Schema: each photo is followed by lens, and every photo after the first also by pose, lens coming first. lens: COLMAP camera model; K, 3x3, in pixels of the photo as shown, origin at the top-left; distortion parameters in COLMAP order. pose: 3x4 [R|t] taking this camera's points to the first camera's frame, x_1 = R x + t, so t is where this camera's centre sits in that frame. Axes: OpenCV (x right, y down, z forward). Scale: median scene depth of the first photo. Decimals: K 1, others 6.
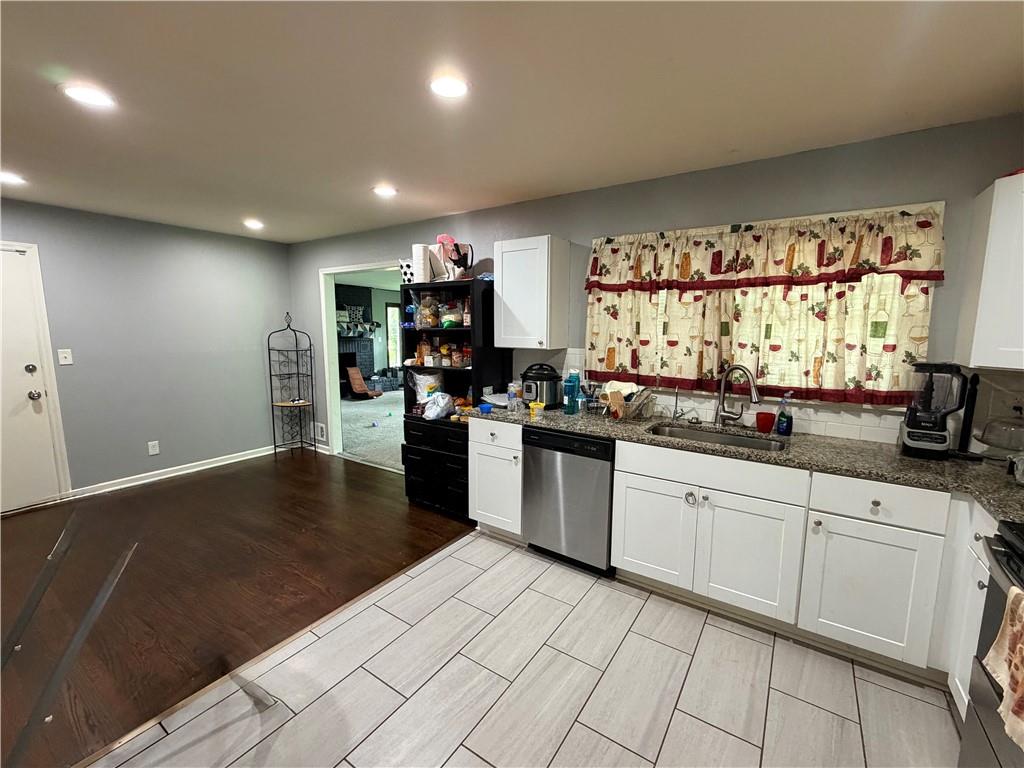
lens RADIAL K [[433.9, 0, 512.0], [0, 433.9, 384.0], [0, 0, 1]] dist [-0.000280, 0.000010]
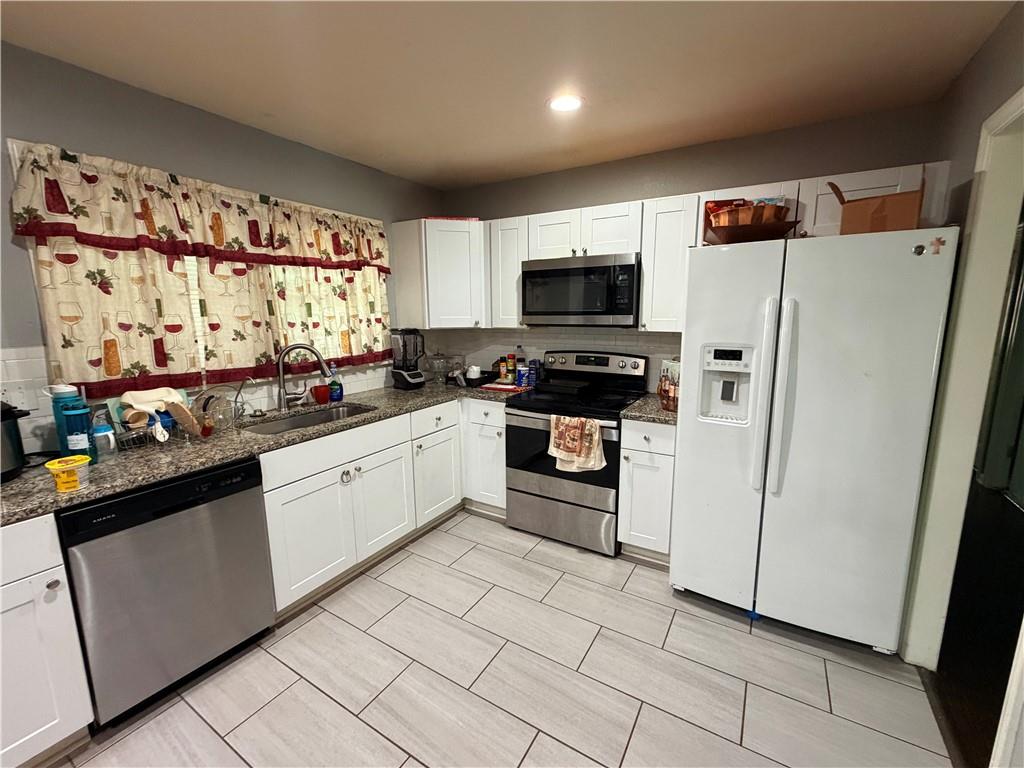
lens RADIAL K [[433.9, 0, 512.0], [0, 433.9, 384.0], [0, 0, 1]] dist [-0.000280, 0.000010]
pose [[-0.048751, -0.175186, 0.983328, -0.467679], [0.139229, 0.973695, 0.180372, -0.061801], [-0.989059, 0.145701, -0.023078, 0.517294]]
